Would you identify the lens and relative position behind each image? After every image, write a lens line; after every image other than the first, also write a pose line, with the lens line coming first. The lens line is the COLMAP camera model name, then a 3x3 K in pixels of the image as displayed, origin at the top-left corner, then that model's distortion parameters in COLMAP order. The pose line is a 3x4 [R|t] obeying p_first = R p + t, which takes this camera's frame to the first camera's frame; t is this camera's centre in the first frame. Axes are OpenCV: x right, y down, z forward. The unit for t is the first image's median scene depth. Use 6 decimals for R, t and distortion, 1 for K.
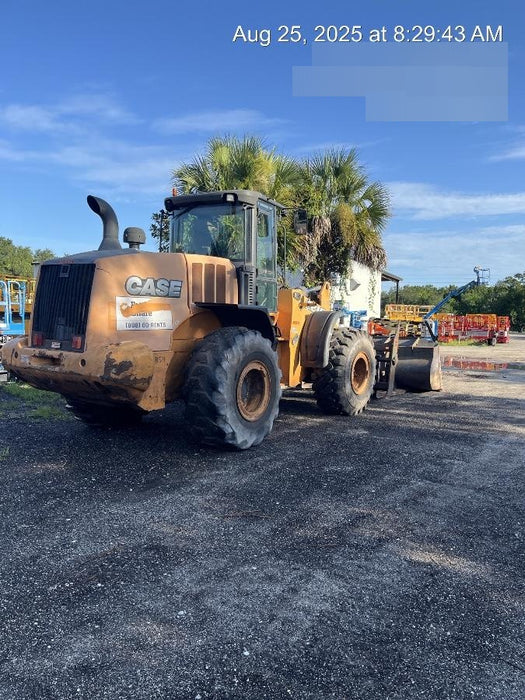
lens RADIAL K [[547.7, 0, 262.5], [0, 547.7, 350.0], [0, 0, 1]] dist [0.063844, 0.000137]
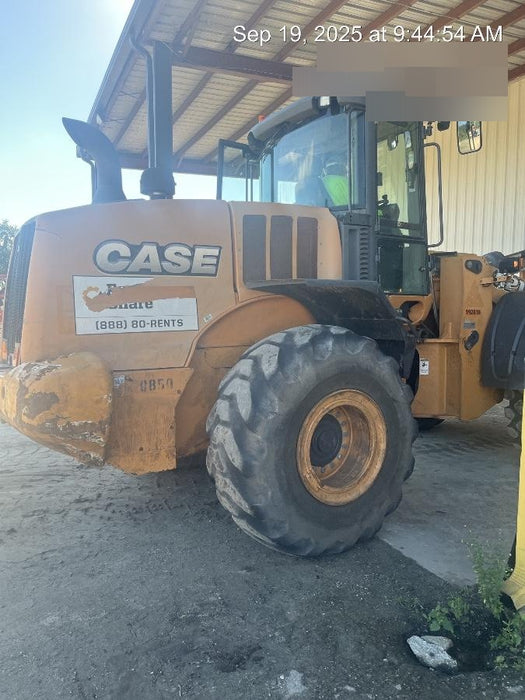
lens RADIAL K [[547.7, 0, 262.5], [0, 547.7, 350.0], [0, 0, 1]] dist [0.063844, 0.000137]
pose [[0.908306, -0.004624, -0.418280, 0.149107], [0.007038, 0.999966, 0.004229, -0.019612], [0.418246, -0.006785, 0.908308, 0.524446]]
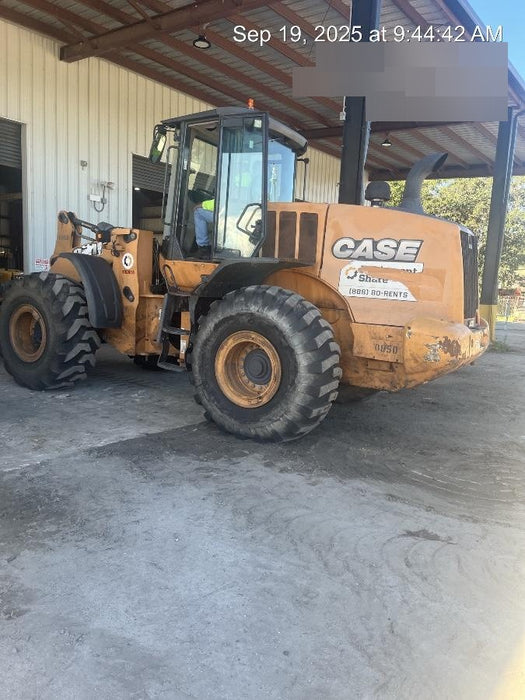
lens RADIAL K [[547.7, 0, 262.5], [0, 547.7, 350.0], [0, 0, 1]] dist [0.063844, 0.000137]
pose [[0.095980, 0.150686, -0.983911, 0.663754], [-0.115671, 0.983466, 0.139334, -0.061117], [0.988640, 0.100437, 0.111823, 0.763728]]
